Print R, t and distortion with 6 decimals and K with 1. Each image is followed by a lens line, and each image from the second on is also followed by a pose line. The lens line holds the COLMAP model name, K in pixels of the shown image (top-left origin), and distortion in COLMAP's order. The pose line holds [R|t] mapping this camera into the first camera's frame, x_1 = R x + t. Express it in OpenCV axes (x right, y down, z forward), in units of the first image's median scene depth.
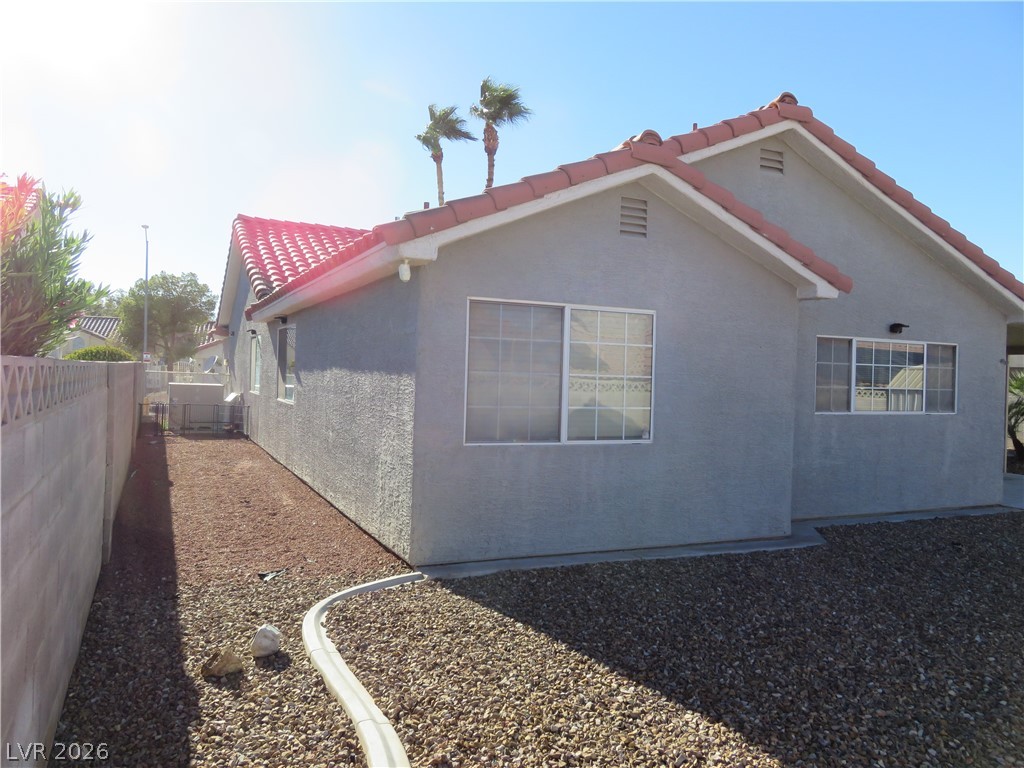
lens RADIAL K [[769.1, 0, 510.5], [0, 769.1, 384.0], [0, 0, 1]] dist [-0.011500, 0.002516]
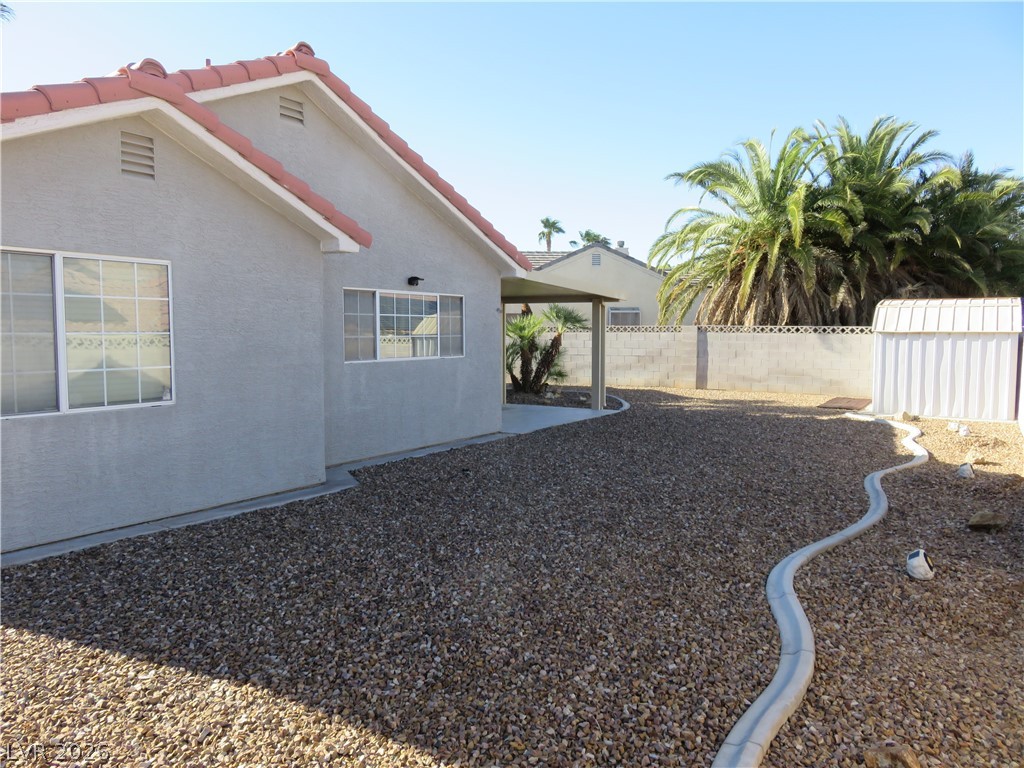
lens RADIAL K [[769.1, 0, 514.5], [0, 769.1, 381.3], [0, 0, 1]] dist [-0.011500, 0.002516]
pose [[0.836466, -0.061563, 0.544549, 0.024983], [0.026964, 0.997090, 0.071306, -0.006103], [-0.547354, -0.044962, 0.835692, -0.001426]]
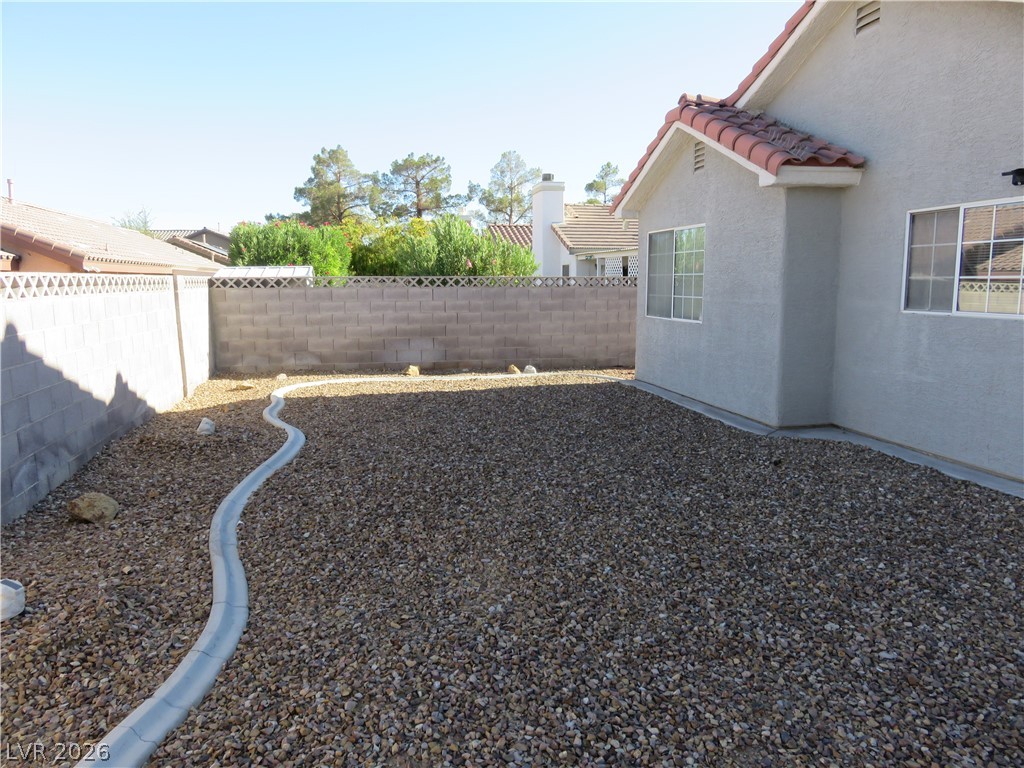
lens RADIAL K [[769.1, 0, 513.7], [0, 769.1, 385.9], [0, 0, 1]] dist [-0.011500, 0.002516]
pose [[-0.219031, 0.095929, -0.970991, 1.617156], [-0.030659, 0.993987, 0.105117, 0.055184], [0.975236, 0.052793, -0.214773, 1.002922]]
